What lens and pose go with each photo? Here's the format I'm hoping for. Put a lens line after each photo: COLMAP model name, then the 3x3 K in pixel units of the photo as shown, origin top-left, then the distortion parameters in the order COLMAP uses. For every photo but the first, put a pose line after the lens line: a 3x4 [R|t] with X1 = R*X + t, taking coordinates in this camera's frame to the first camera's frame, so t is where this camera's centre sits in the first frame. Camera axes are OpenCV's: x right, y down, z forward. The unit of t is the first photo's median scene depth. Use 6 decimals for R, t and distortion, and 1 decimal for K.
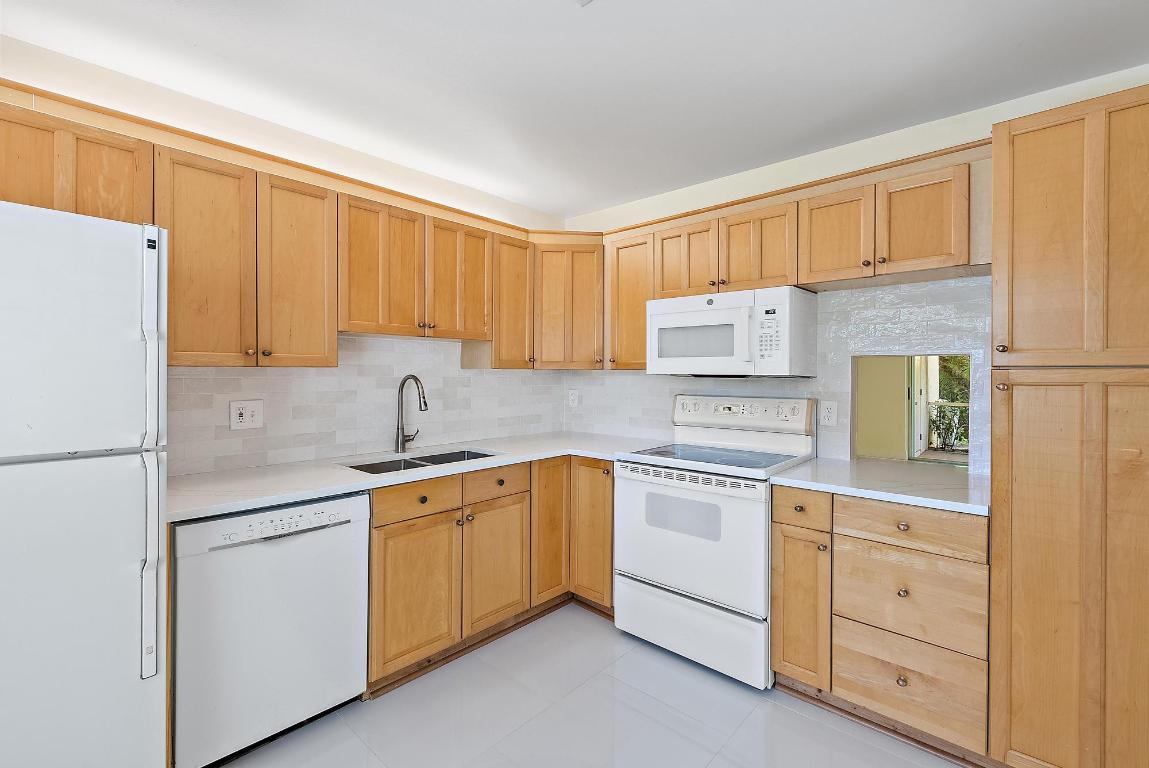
lens RADIAL K [[508.9, 0, 595.1], [0, 508.9, 371.9], [0, 0, 1]] dist [0.005841, -0.000559]
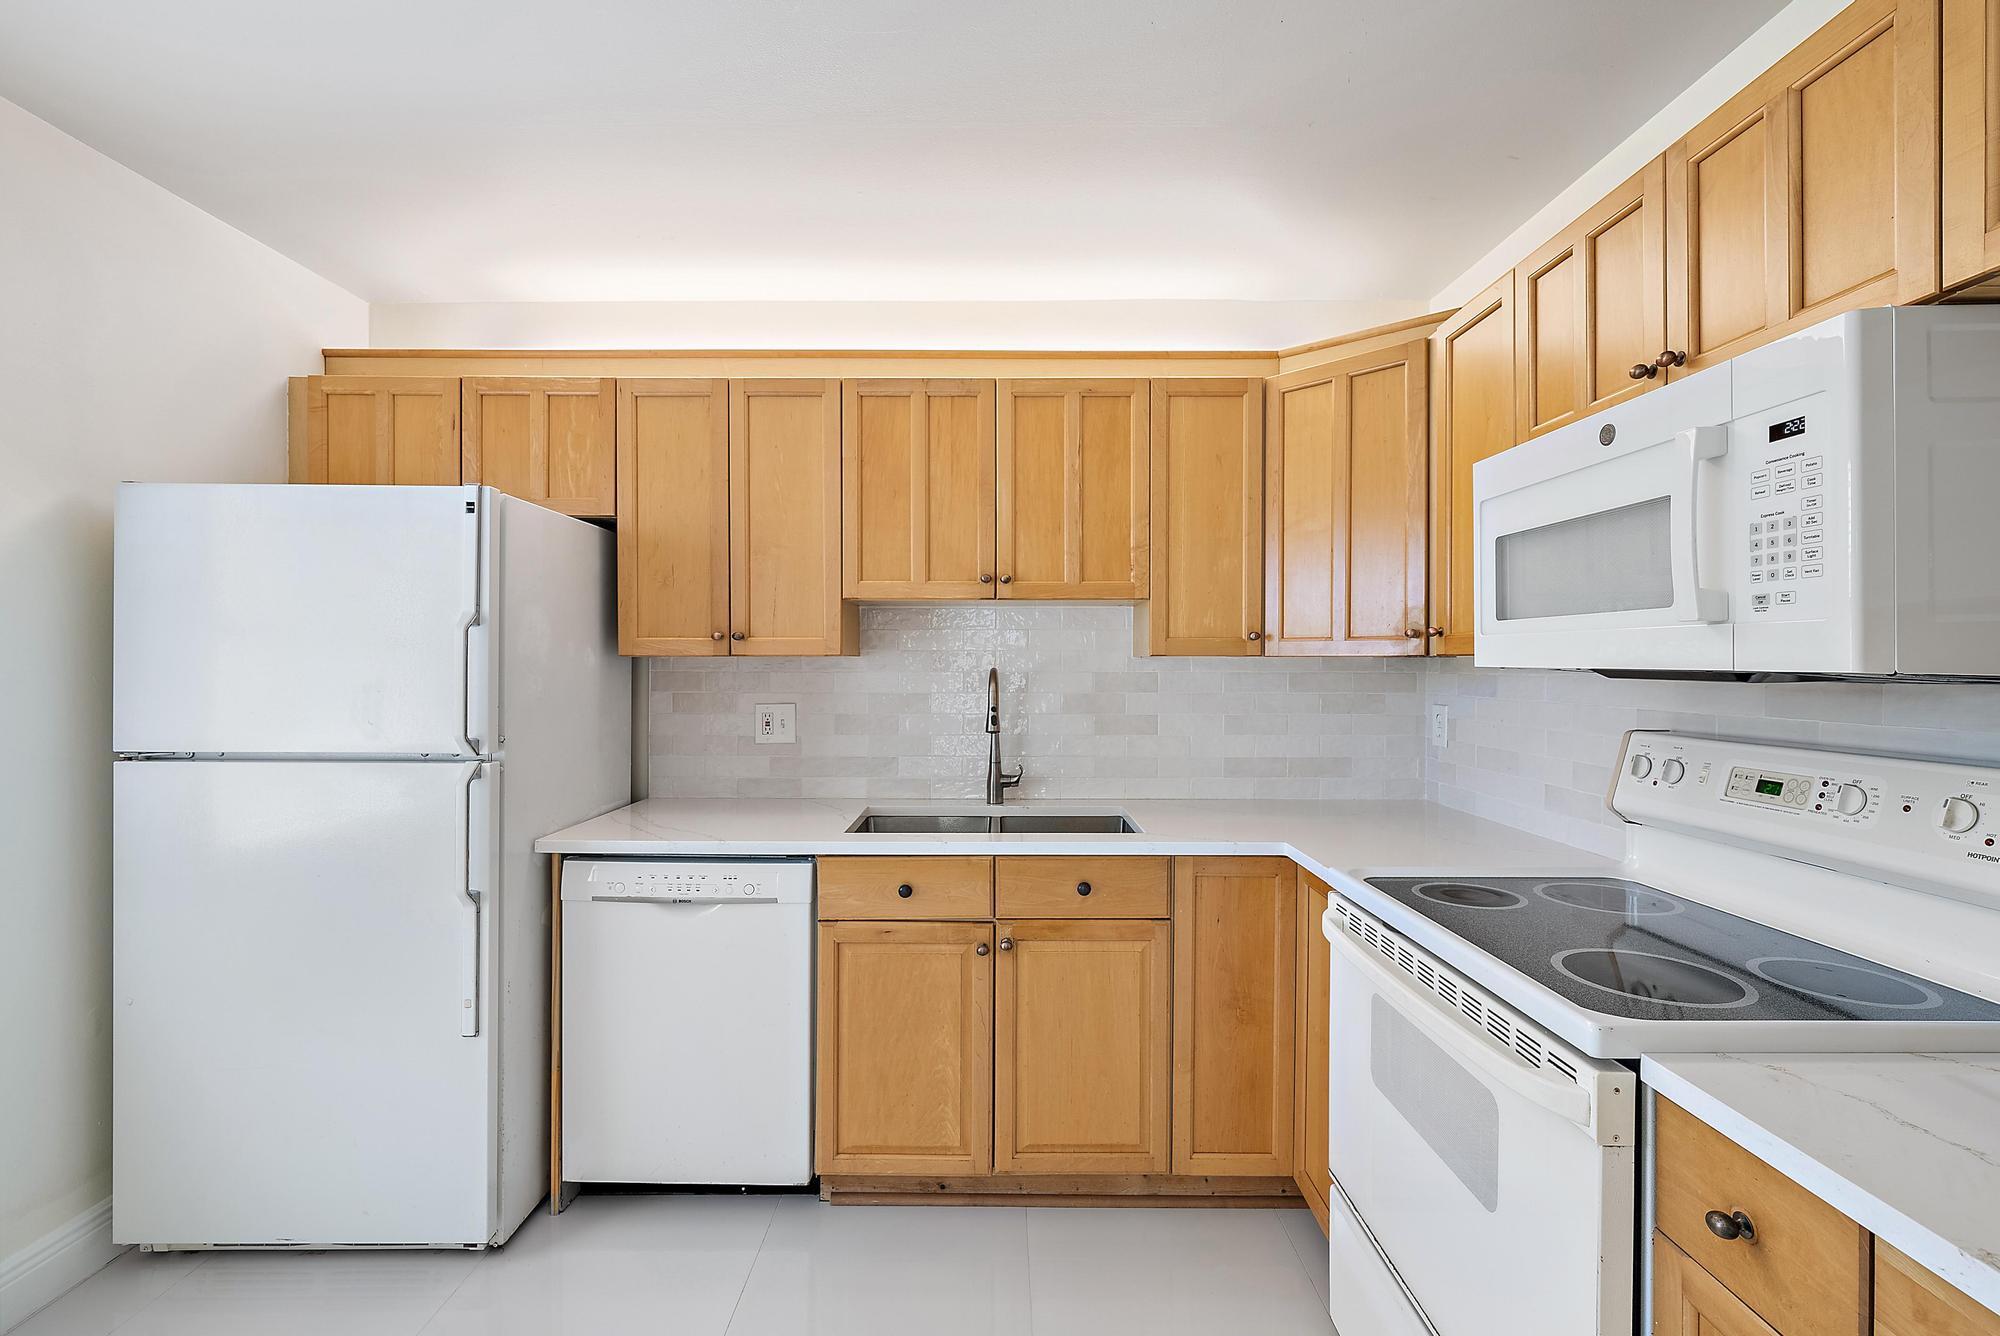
lens RADIAL K [[885.7, 0, 997.1], [0, 885.7, 661.1], [0, 0, 1]] dist [0.005841, -0.000559]
pose [[0.653040, -0.004002, -0.757313, 0.408994], [0.002121, 0.999992, -0.003455, 0.001383], [0.757321, 0.000650, 0.653043, 0.383240]]
